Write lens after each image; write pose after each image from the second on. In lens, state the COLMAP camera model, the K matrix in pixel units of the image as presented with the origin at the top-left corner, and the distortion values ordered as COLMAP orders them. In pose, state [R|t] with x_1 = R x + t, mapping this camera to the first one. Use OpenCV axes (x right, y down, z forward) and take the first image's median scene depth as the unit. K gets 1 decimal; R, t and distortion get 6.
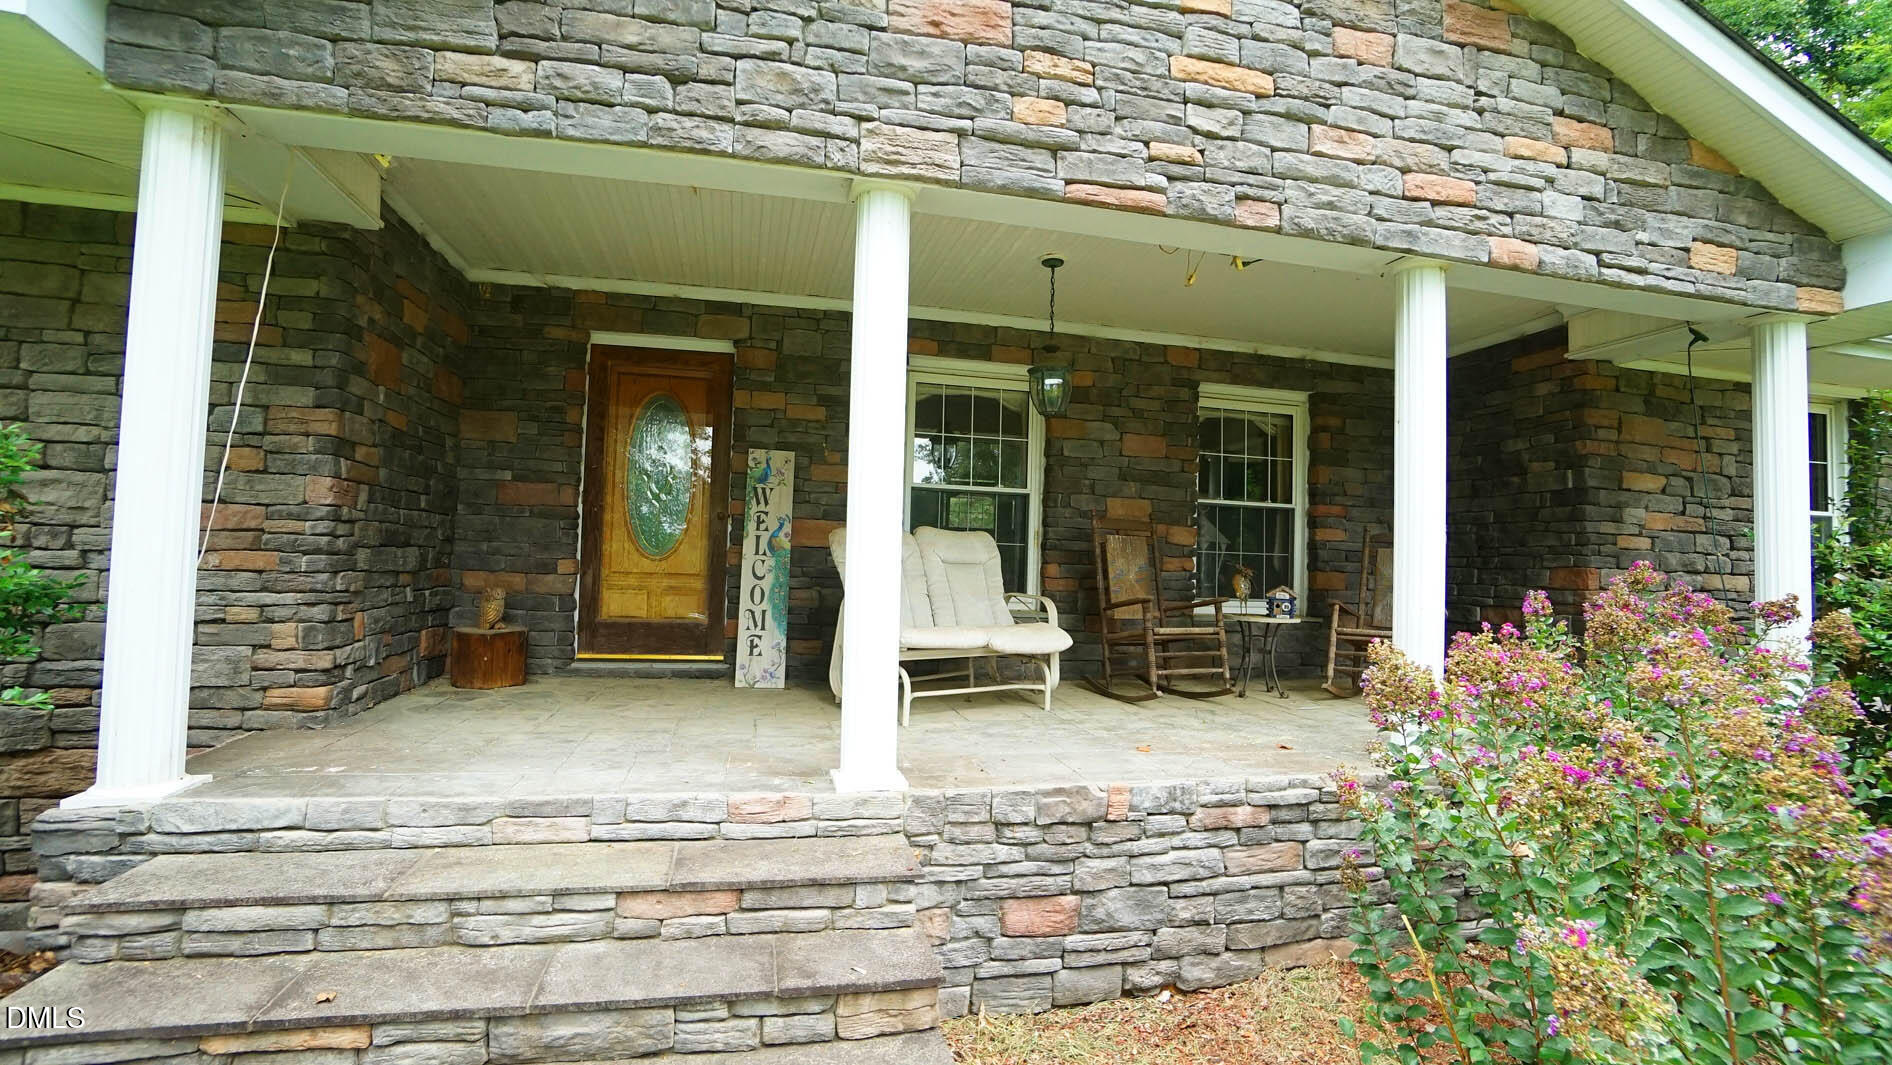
lens RADIAL K [[829.9, 0, 936.6], [0, 829.9, 538.8], [0, 0, 1]] dist [-0.062746, 0.021495]
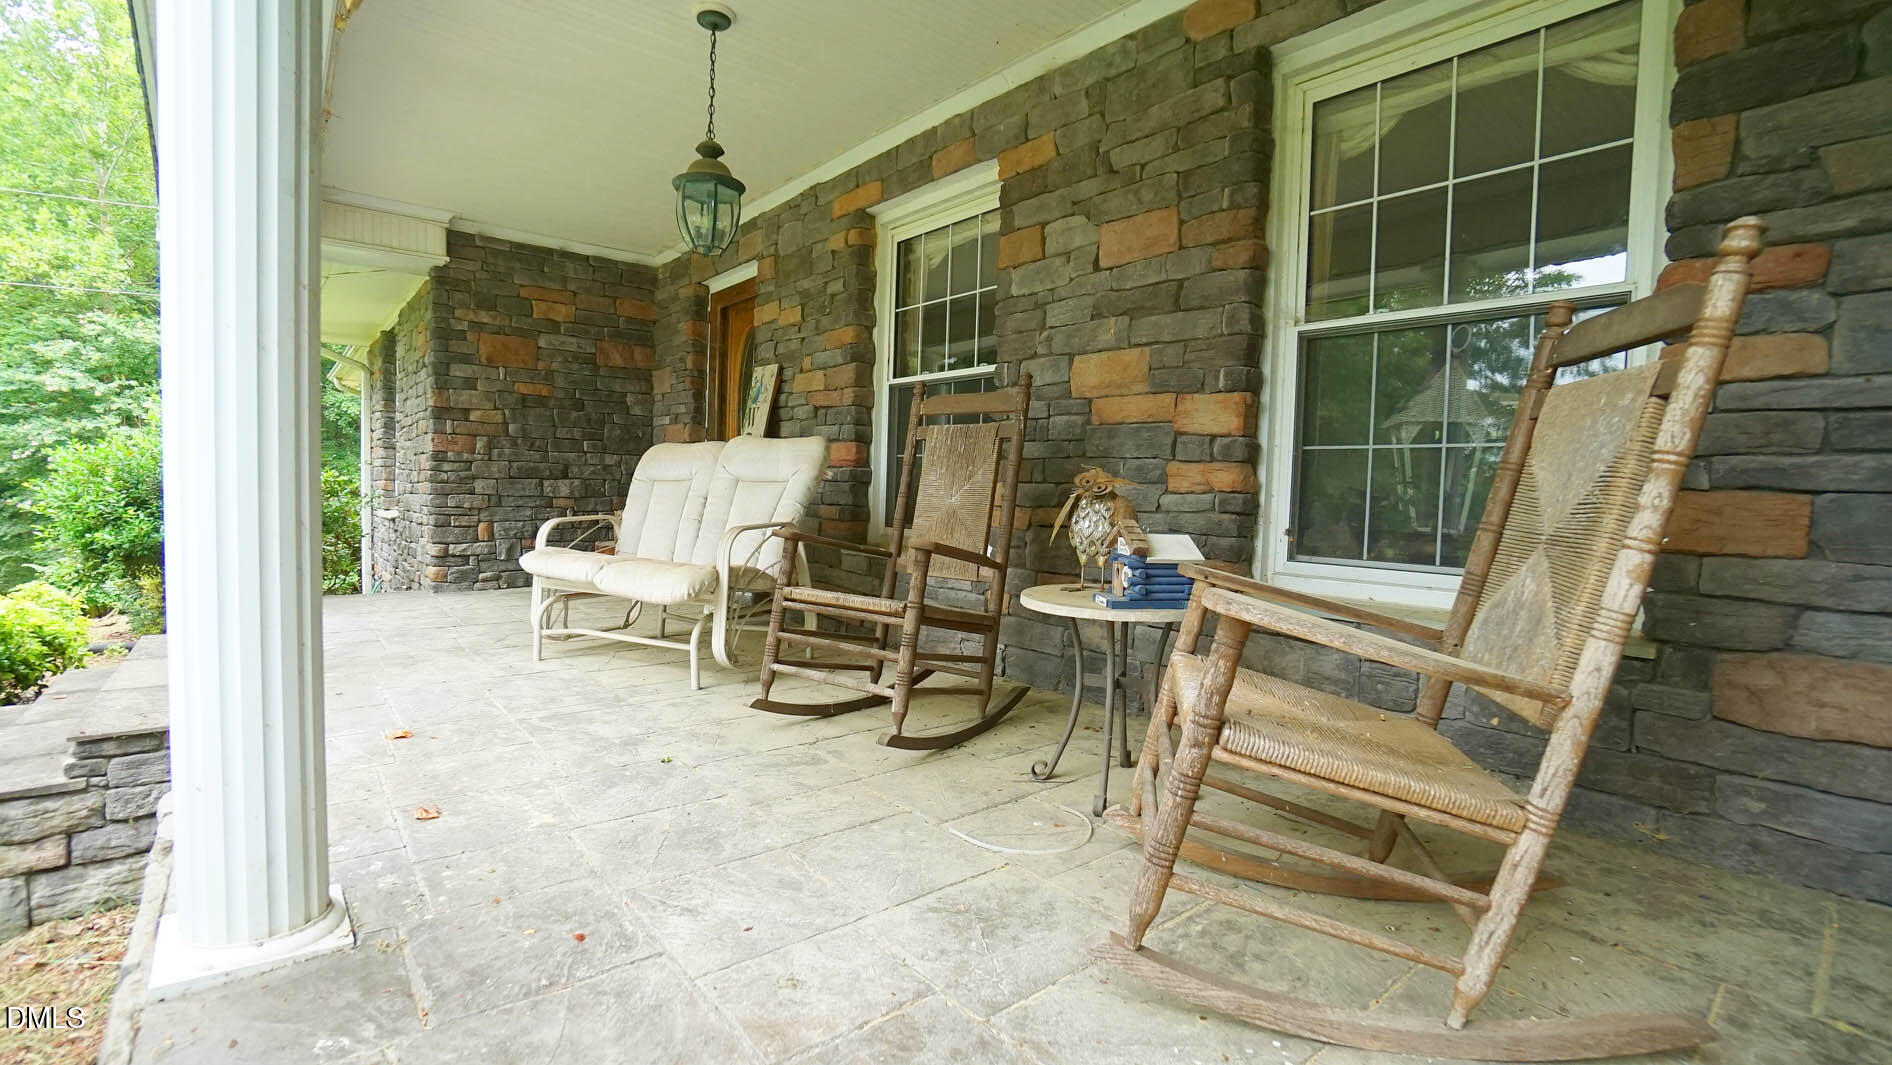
lens RADIAL K [[829.9, 0, 936.6], [0, 829.9, 538.8], [0, 0, 1]] dist [-0.062746, 0.021495]
pose [[0.455367, 0.034052, -0.889652, 0.936812], [0.017010, 0.998753, 0.046934, 0.060410], [0.890141, -0.036505, 0.454220, 0.977678]]
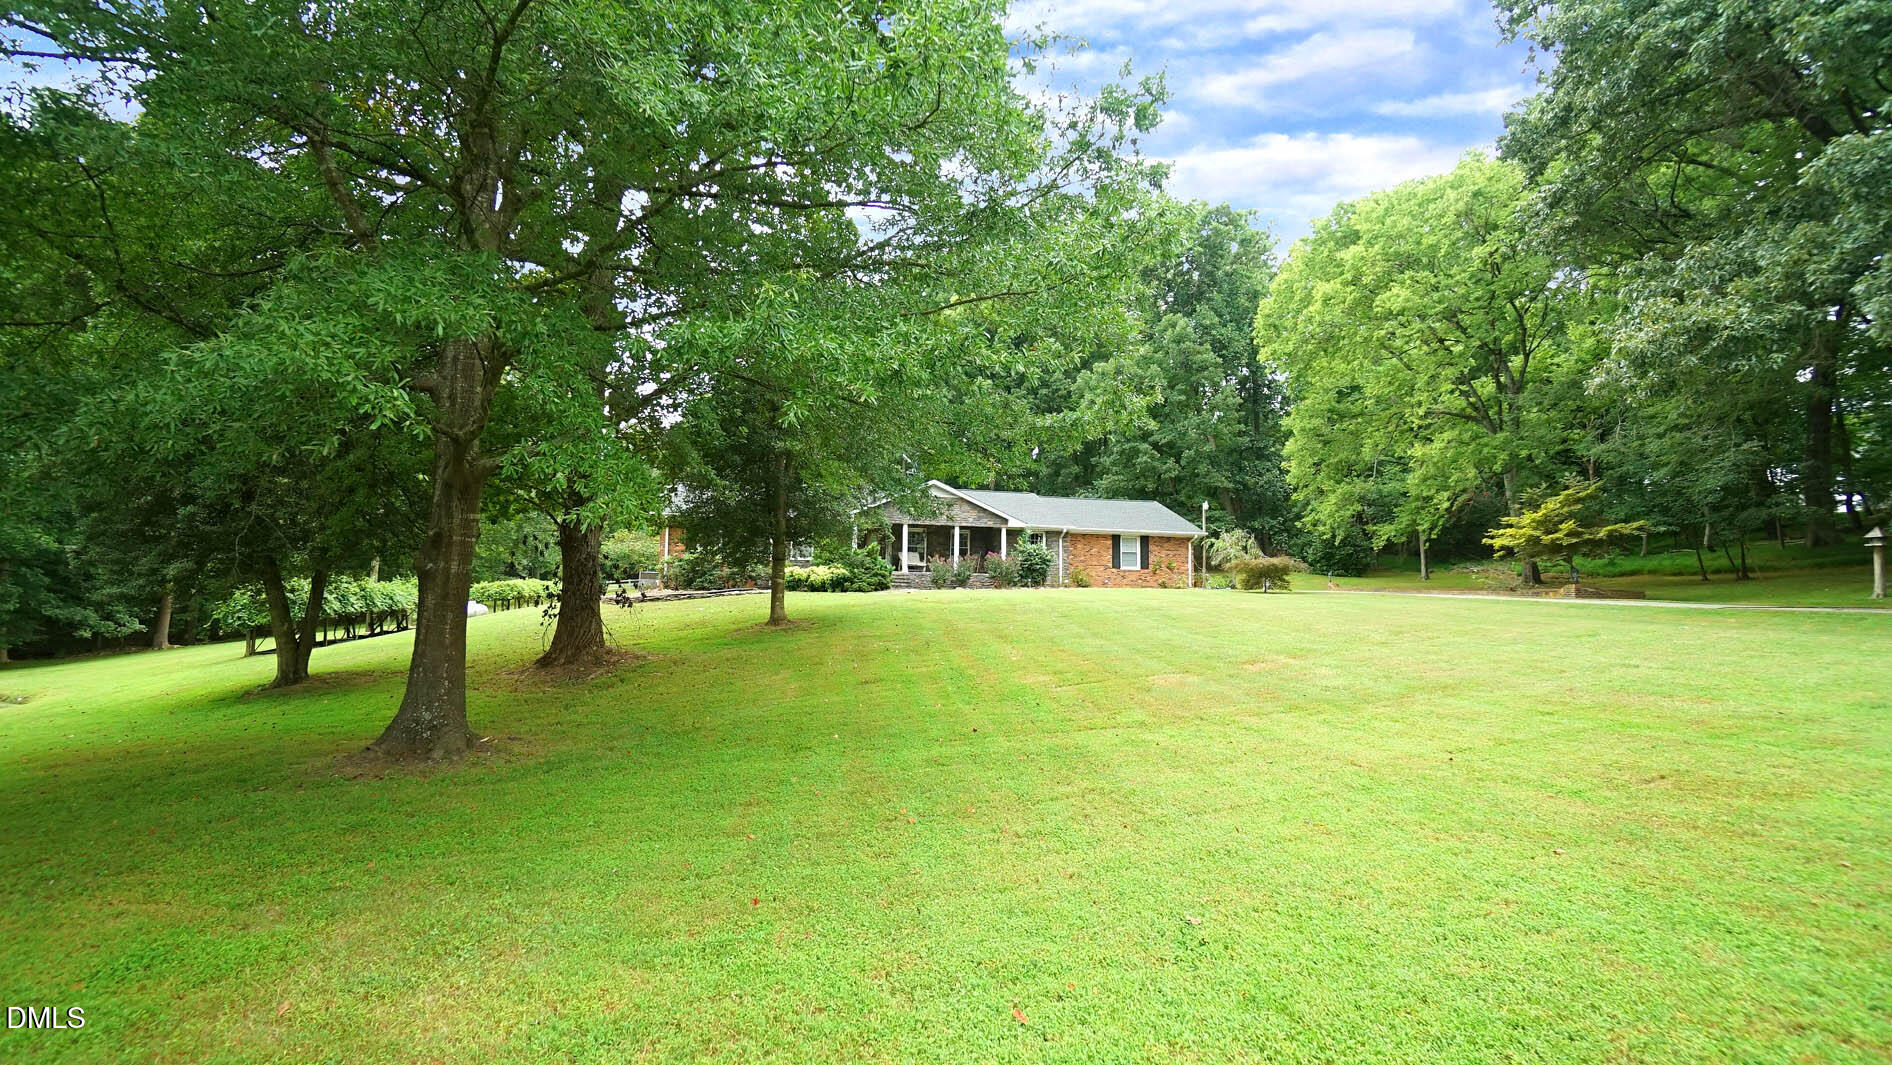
lens RADIAL K [[829.9, 0, 936.6], [0, 829.9, 538.8], [0, 0, 1]] dist [-0.062746, 0.021495]
pose [[0.999811, -0.014168, 0.013339, 0.172927], [0.014675, 0.999142, -0.038737, 0.213315], [-0.012779, 0.038926, 0.999160, -8.496029]]
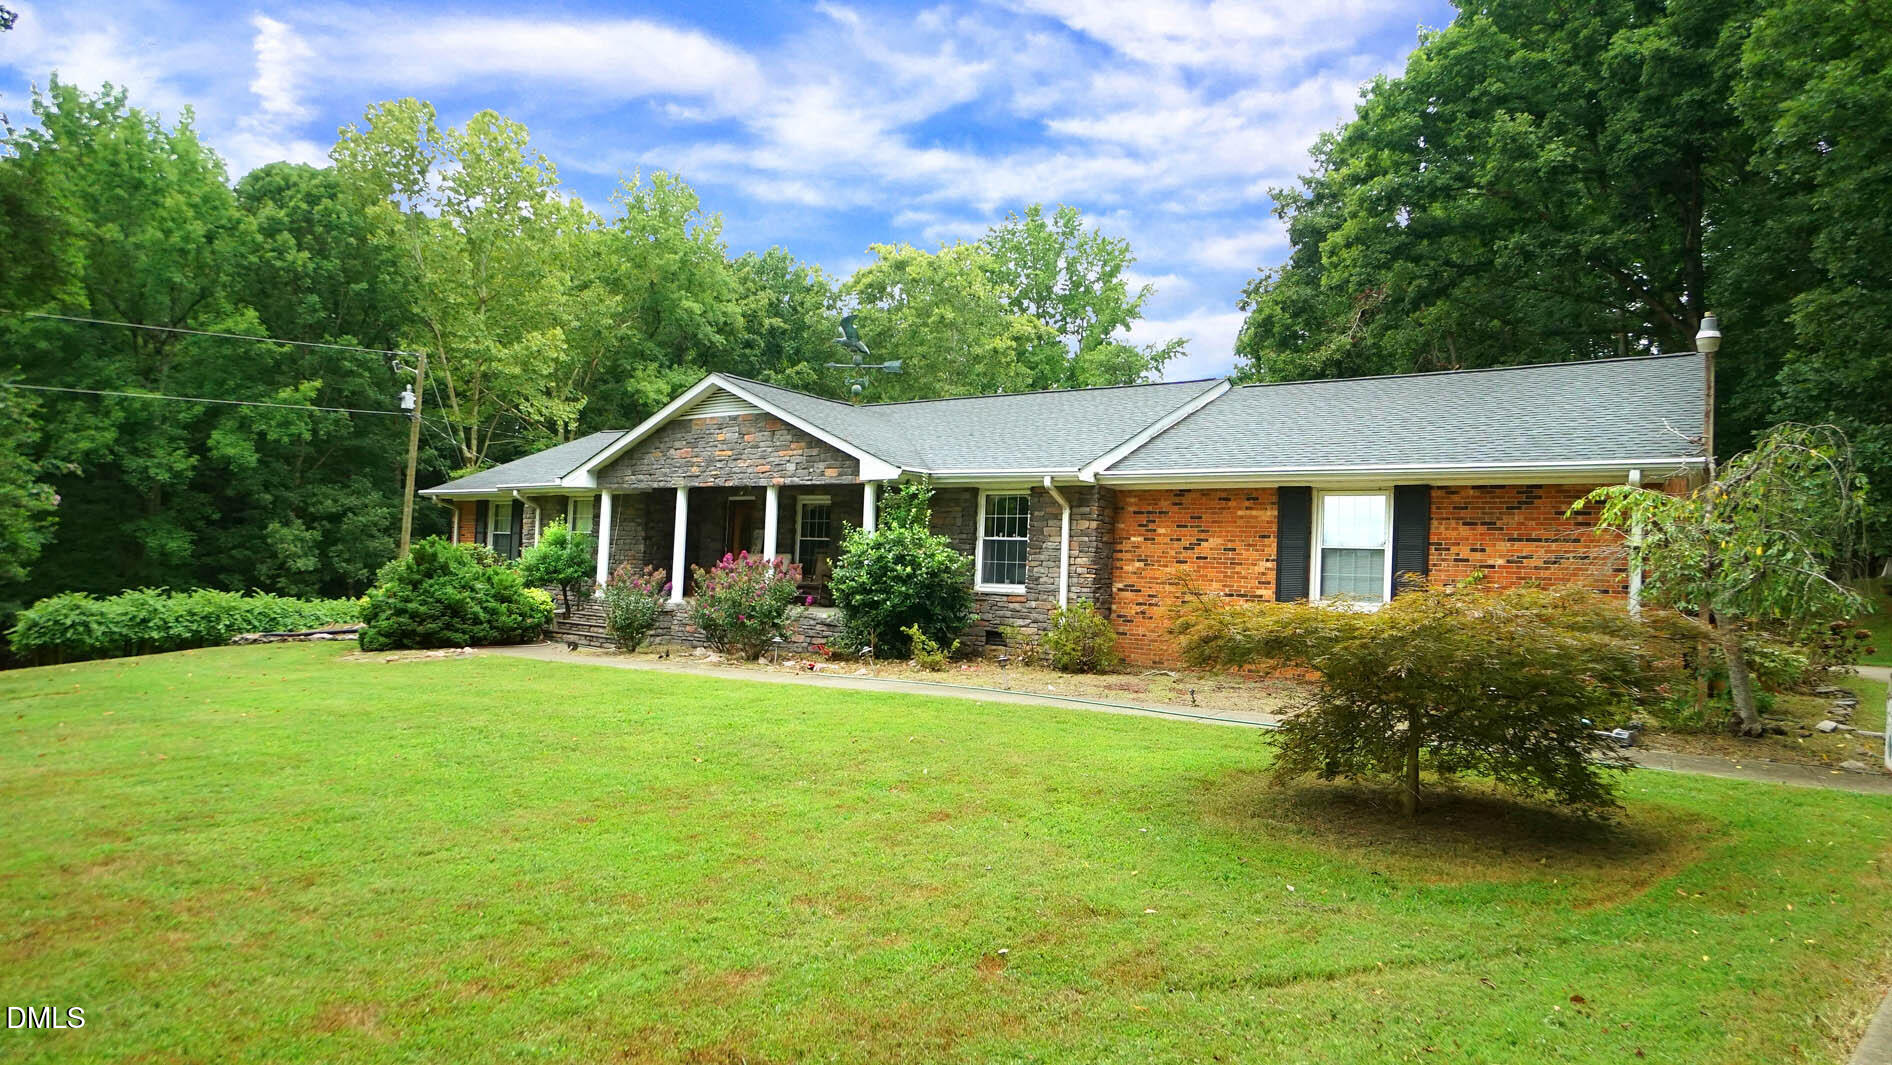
lens RADIAL K [[1097.2, 0, 942.0], [0, 1097.2, 538.7], [0, 0, 1]] dist [-0.029152, 0.029412]
pose [[0.654805, -0.028380, -0.755265, 4.622339], [0.003980, 0.999410, -0.034104, 0.101033], [0.755788, 0.019325, 0.654531, -1.678473]]
